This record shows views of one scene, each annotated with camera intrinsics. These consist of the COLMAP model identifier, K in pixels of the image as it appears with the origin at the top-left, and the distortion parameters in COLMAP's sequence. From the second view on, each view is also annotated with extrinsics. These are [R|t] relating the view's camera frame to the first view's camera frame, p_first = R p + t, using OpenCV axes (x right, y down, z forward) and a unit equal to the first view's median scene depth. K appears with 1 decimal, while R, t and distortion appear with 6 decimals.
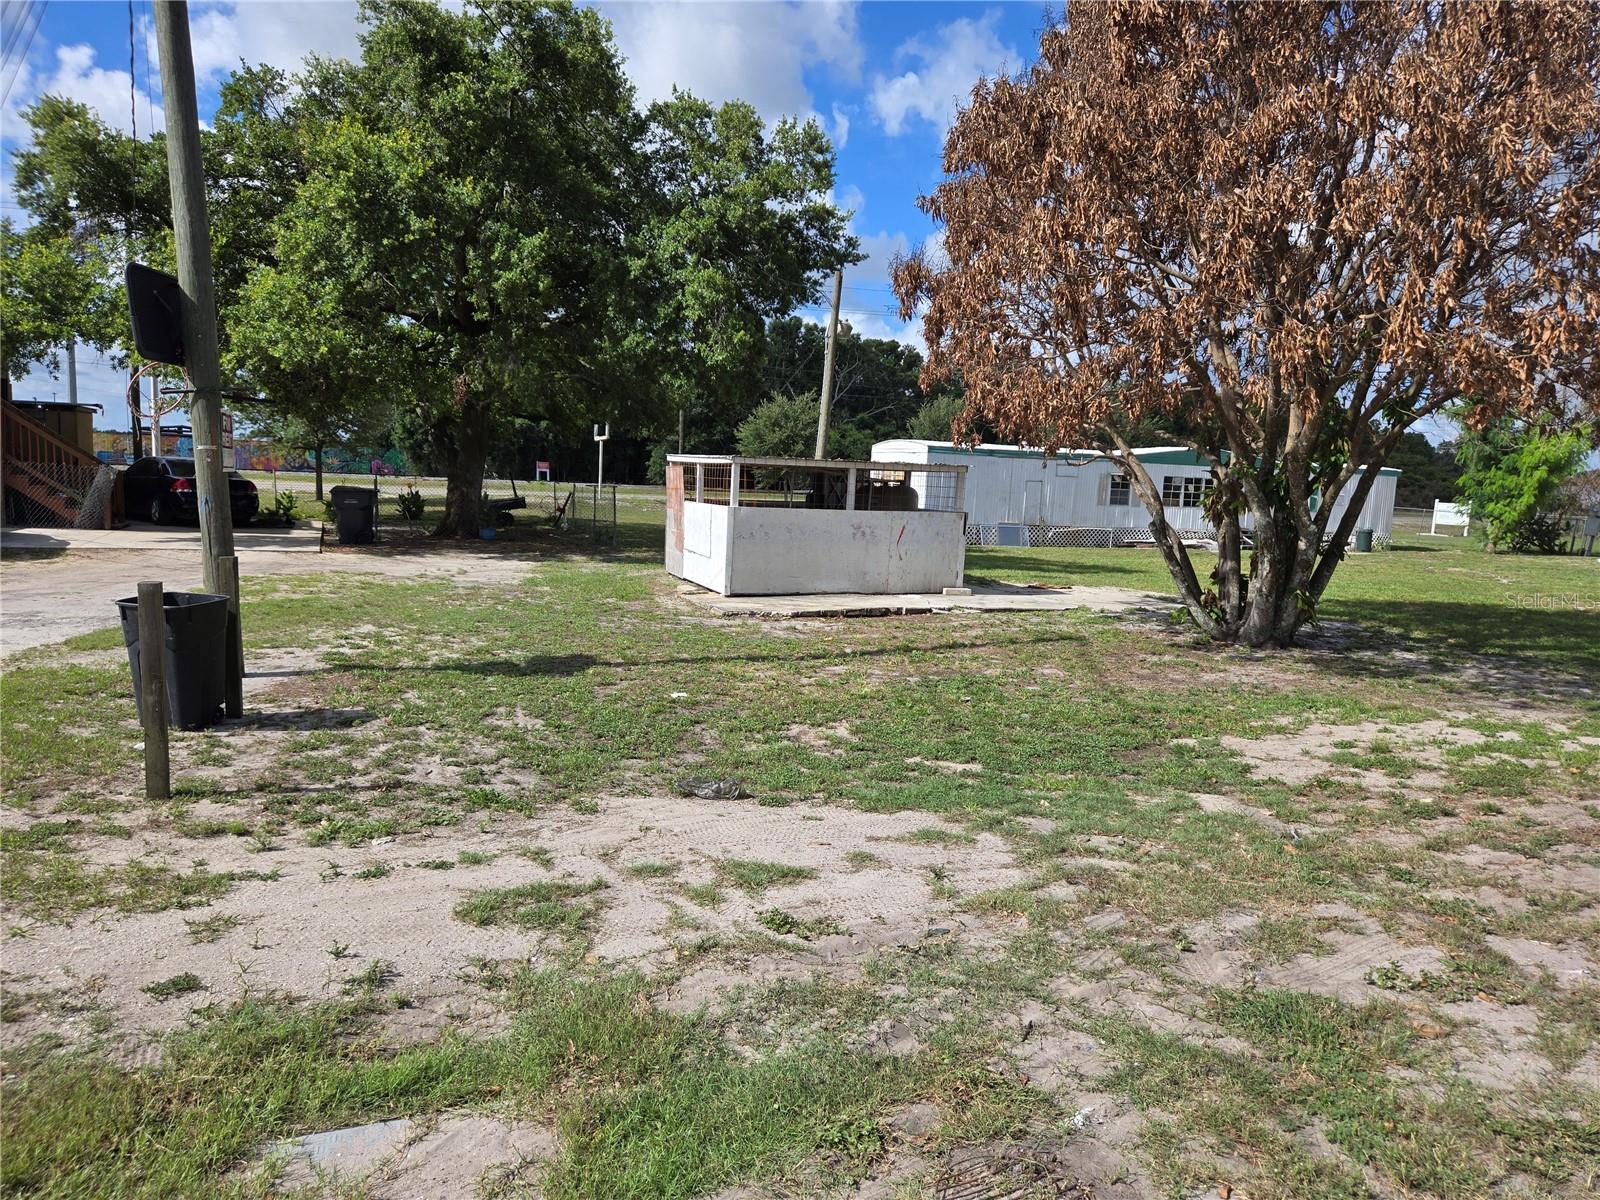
lens RADIAL K [[1065.6, 0, 801.2], [0, 1065.6, 600.7], [0, 0, 1]] dist [0.071142, -0.061147]
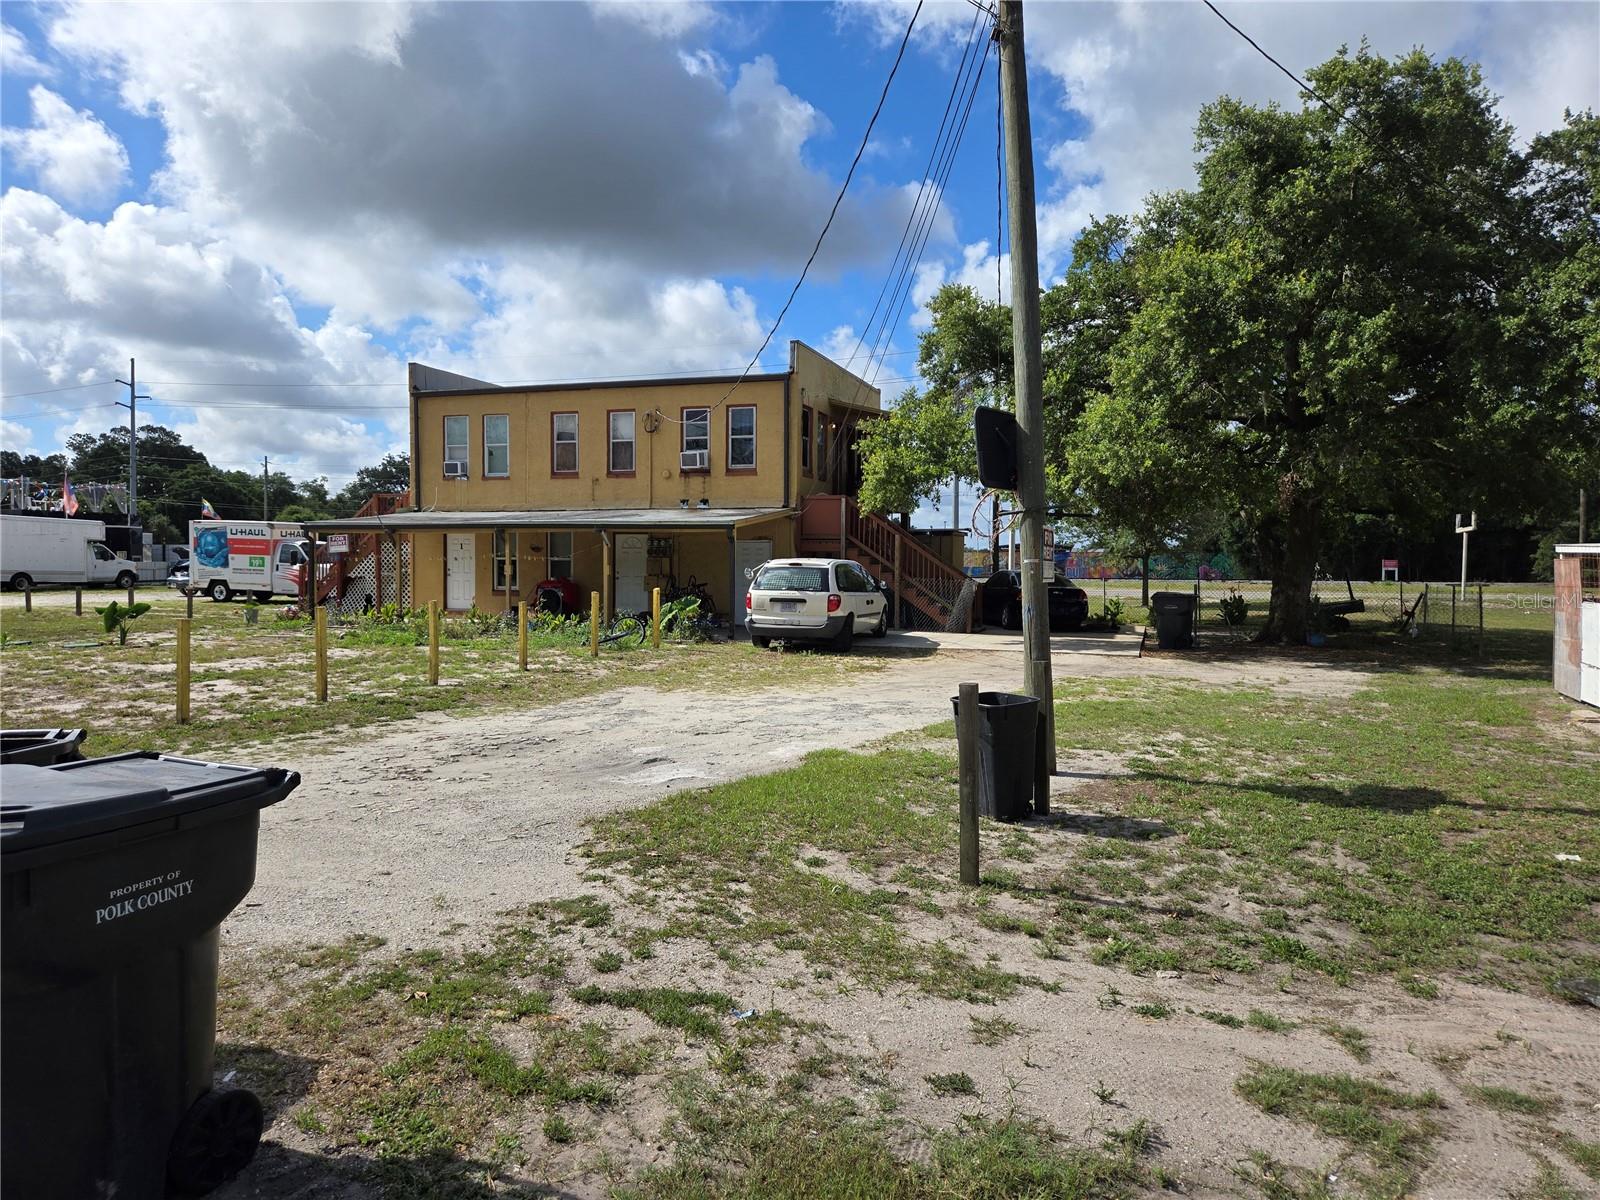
lens RADIAL K [[1065.6, 0, 788.8], [0, 1065.6, 591.0], [0, 0, 1]] dist [0.071142, -0.061147]
pose [[0.736666, -0.018260, -0.676010, 0.001926], [-0.053130, 0.994983, -0.084772, -0.002809], [0.674166, 0.098365, 0.732000, 0.019031]]
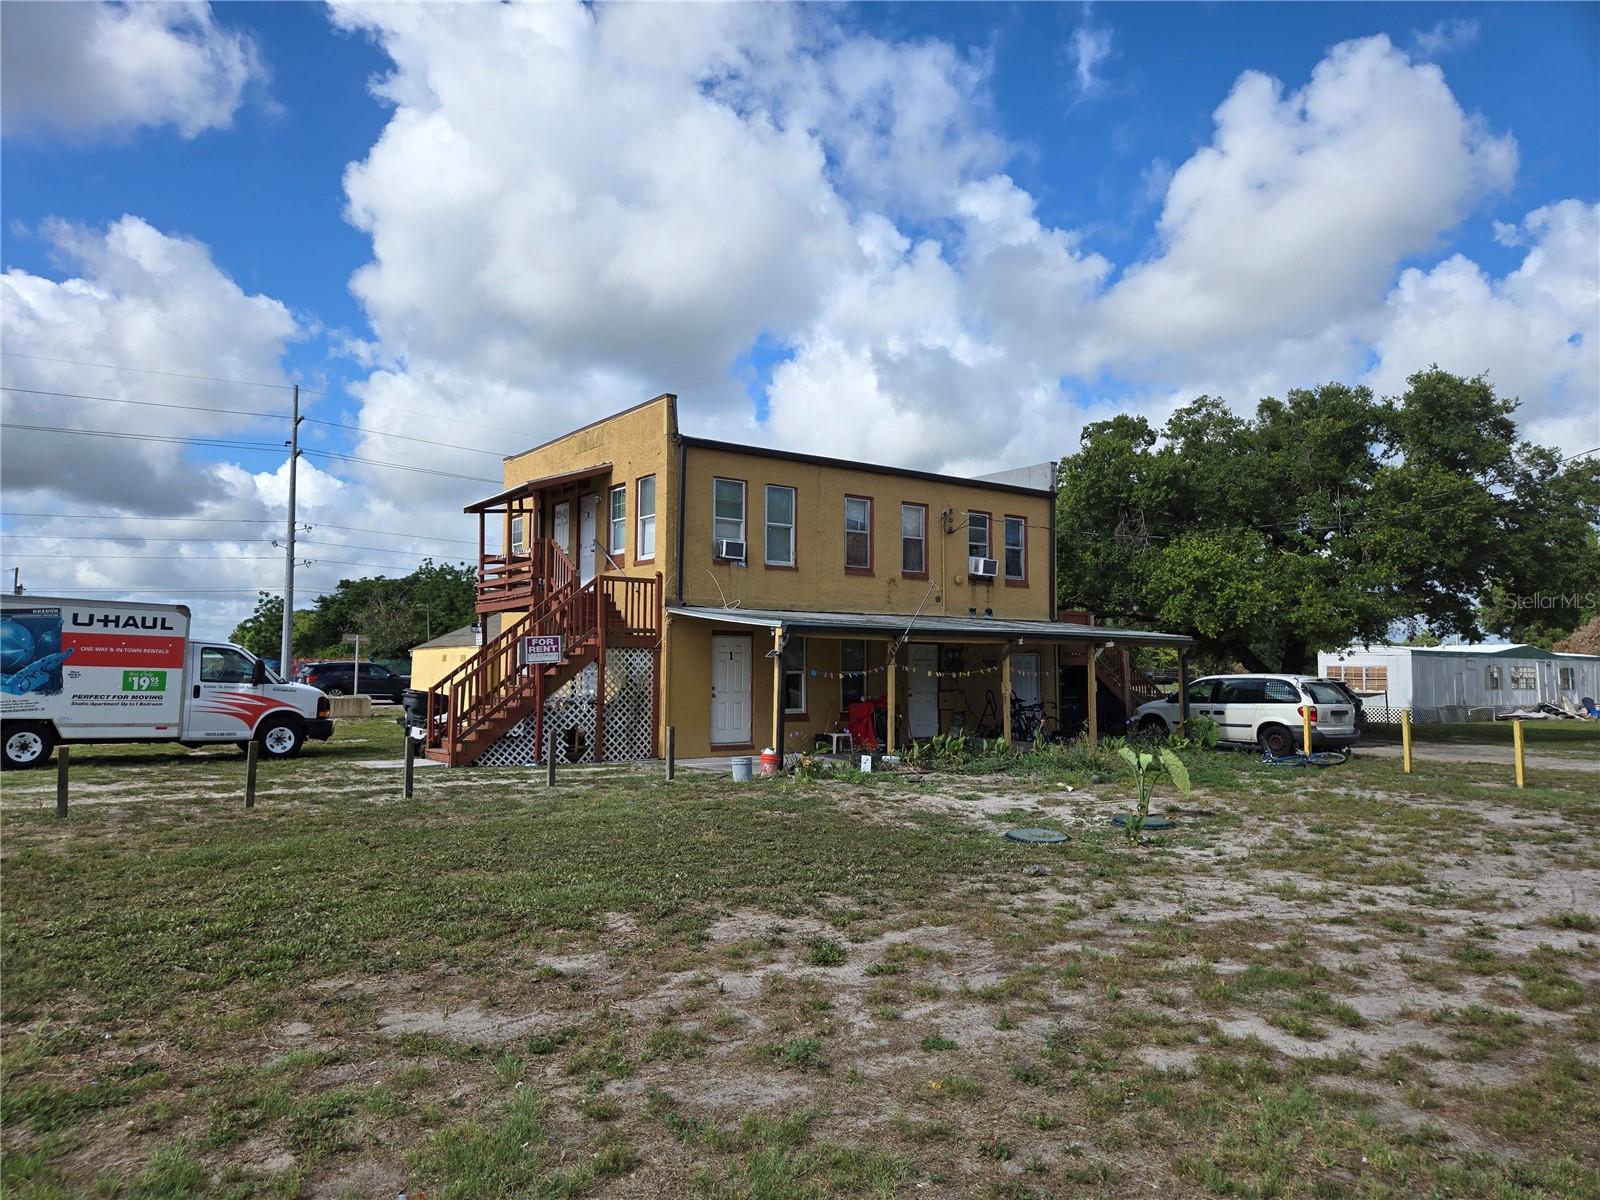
lens RADIAL K [[1065.6, 0, 800.3], [0, 1065.6, 603.4], [0, 0, 1]] dist [0.071142, -0.061147]
pose [[0.977678, -0.022579, 0.208891, -0.914284], [0.057380, 0.985109, -0.162076, -0.025500], [-0.202121, 0.170444, 0.964415, -0.159274]]
